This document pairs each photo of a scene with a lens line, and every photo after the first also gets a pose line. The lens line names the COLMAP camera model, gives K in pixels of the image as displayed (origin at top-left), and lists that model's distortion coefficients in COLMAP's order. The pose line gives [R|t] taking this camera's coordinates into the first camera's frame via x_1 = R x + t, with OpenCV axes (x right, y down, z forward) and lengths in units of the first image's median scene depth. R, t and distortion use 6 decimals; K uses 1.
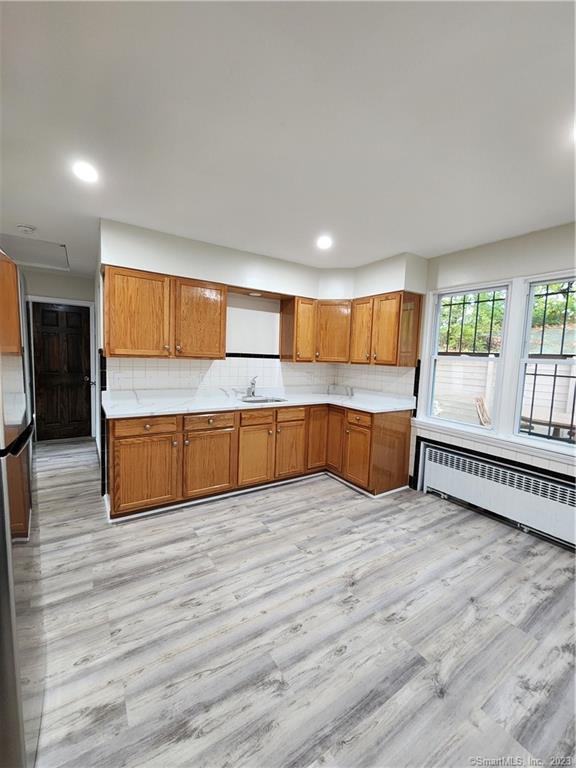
lens RADIAL K [[314.9, 0, 288.9], [0, 314.9, 382.8], [0, 0, 1]] dist [0.004722, -0.004193]
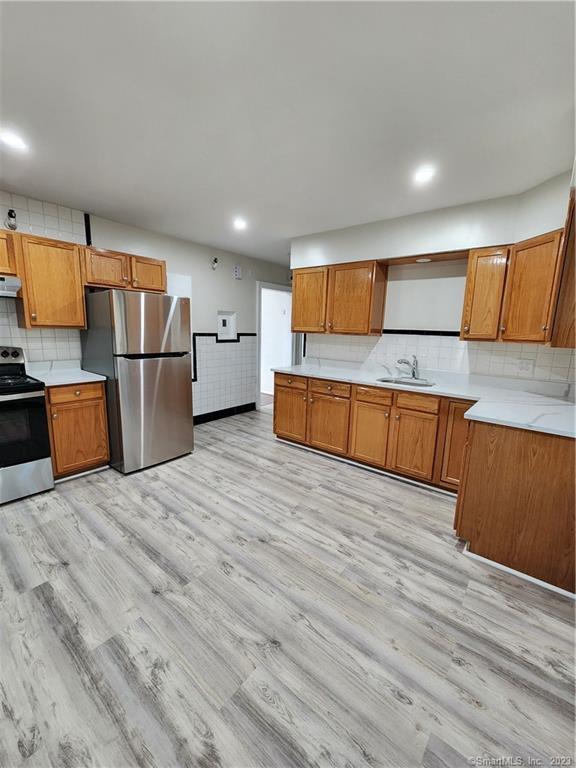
lens RADIAL K [[315.9, 0, 287.2], [0, 315.9, 383.2], [0, 0, 1]] dist [0.000919, -0.002150]
pose [[0.302422, 0.135181, -0.943540, 0.956688], [-0.100074, 0.988924, 0.109608, -0.008259], [0.947906, 0.061276, 0.312601, 0.591231]]
